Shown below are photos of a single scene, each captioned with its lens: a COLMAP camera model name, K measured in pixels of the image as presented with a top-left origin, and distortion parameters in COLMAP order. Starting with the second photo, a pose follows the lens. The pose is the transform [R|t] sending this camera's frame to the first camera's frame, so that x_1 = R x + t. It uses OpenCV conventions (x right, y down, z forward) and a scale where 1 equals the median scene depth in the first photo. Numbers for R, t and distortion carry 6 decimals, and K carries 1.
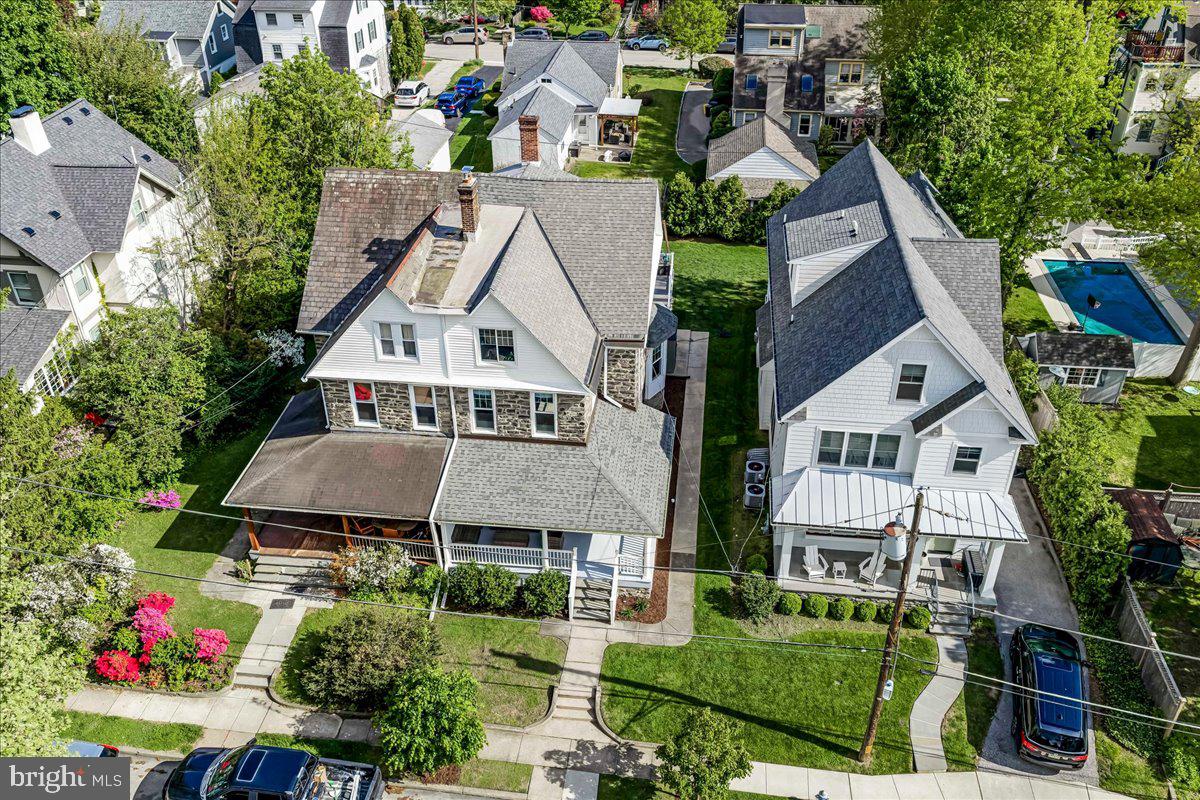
lens RADIAL K [[993.1, 0, 600.0], [0, 993.1, 400.0], [0, 0, 1]] dist [0.016767, -0.008737]
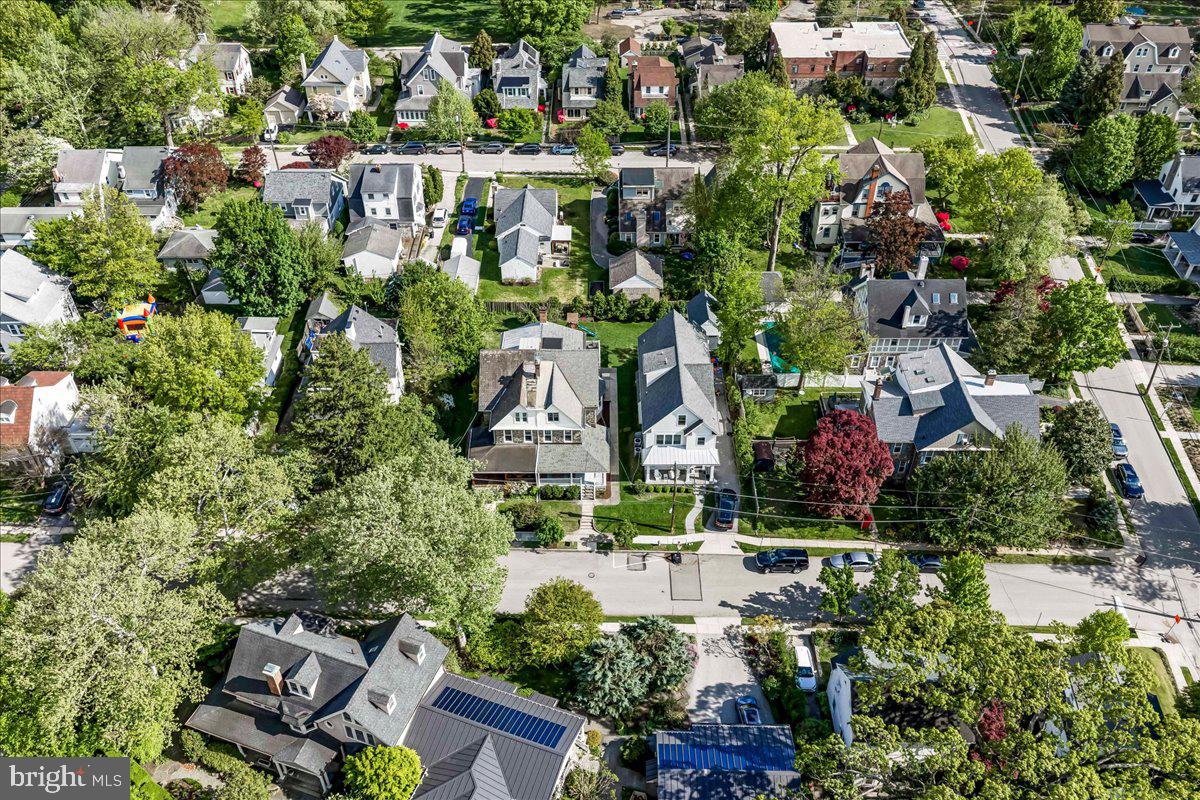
lens RADIAL K [[993.1, 0, 600.0], [0, 993.1, 400.0], [0, 0, 1]] dist [0.016767, -0.008737]
pose [[0.992695, -0.076125, 0.093603, -0.234543], [0.063296, 0.989078, 0.133110, -0.491783], [-0.102714, -0.126213, 0.986671, -2.009437]]
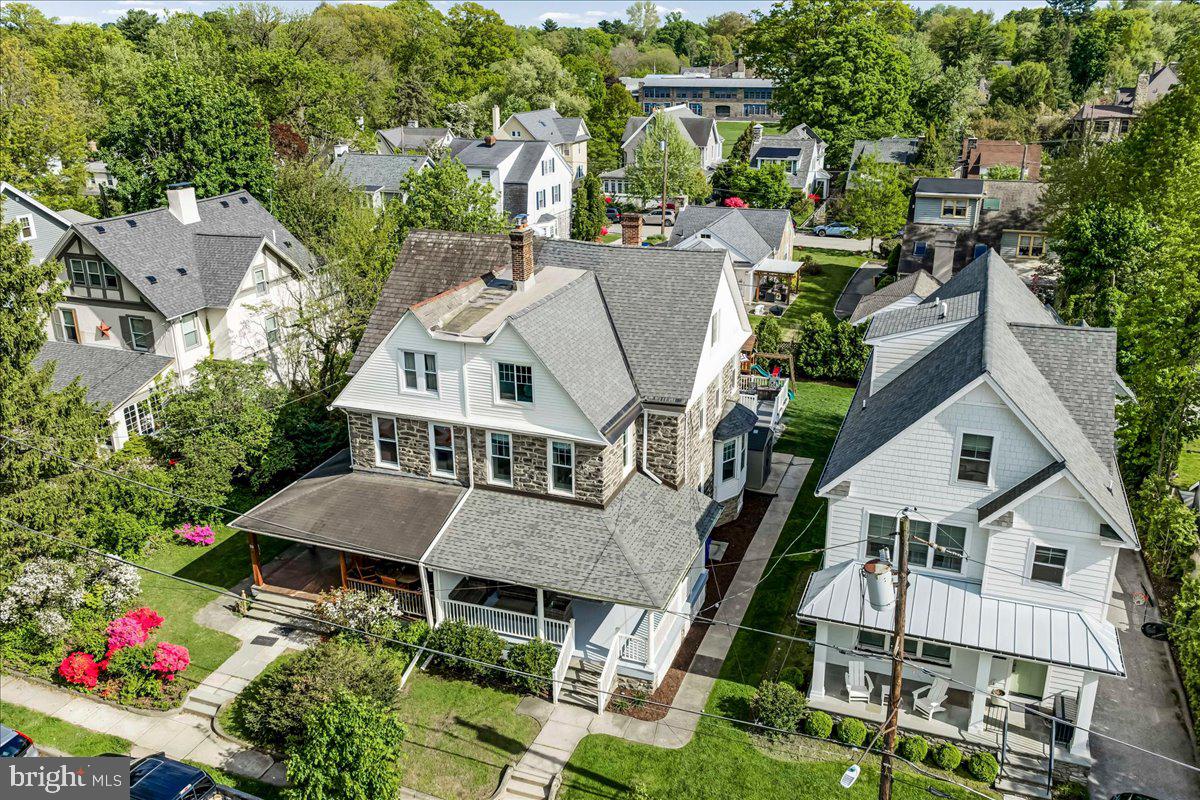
lens RADIAL K [[993.1, 0, 600.0], [0, 993.1, 400.0], [0, 0, 1]] dist [0.016767, -0.008737]
pose [[0.970577, 0.082165, -0.226339, 0.177194], [-0.130847, 0.969055, -0.209310, 0.138706], [0.202137, 0.232768, 0.951294, 0.121467]]
